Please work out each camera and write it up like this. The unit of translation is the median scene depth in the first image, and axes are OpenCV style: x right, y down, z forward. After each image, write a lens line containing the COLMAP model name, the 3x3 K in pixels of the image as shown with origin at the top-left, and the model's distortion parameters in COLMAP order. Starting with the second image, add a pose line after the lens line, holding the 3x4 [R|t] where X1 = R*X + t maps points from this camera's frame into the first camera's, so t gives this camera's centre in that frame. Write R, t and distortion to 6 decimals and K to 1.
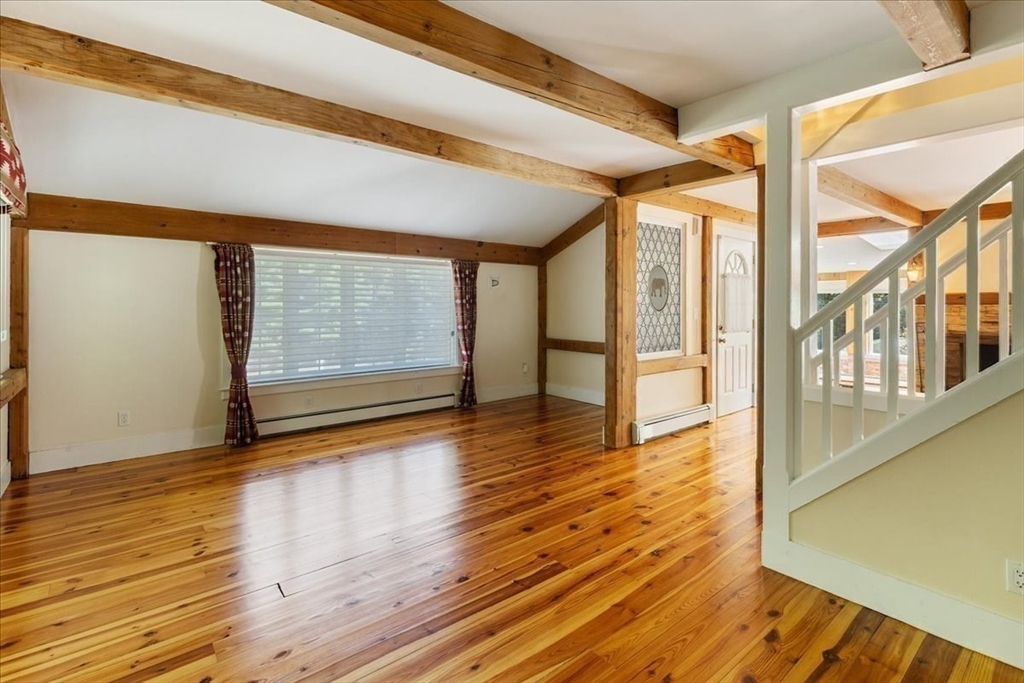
lens RADIAL K [[476.2, 0, 495.6], [0, 476.2, 305.5], [0, 0, 1]] dist [-0.001050, -0.001867]
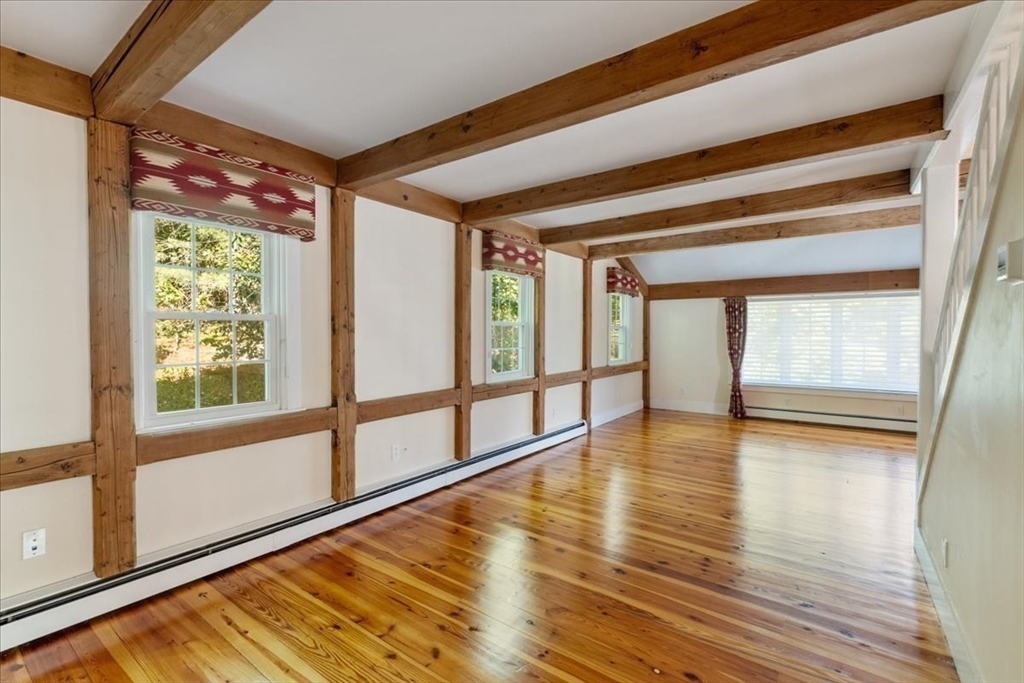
lens RADIAL K [[476.2, 0, 511.5], [0, 476.2, 340.2], [0, 0, 1]] dist [-0.001050, -0.001867]
pose [[0.249705, 0.012369, -0.968243, 0.872687], [-0.001520, 0.999922, 0.012382, 0.001912], [0.968321, -0.001620, 0.249705, -0.174183]]
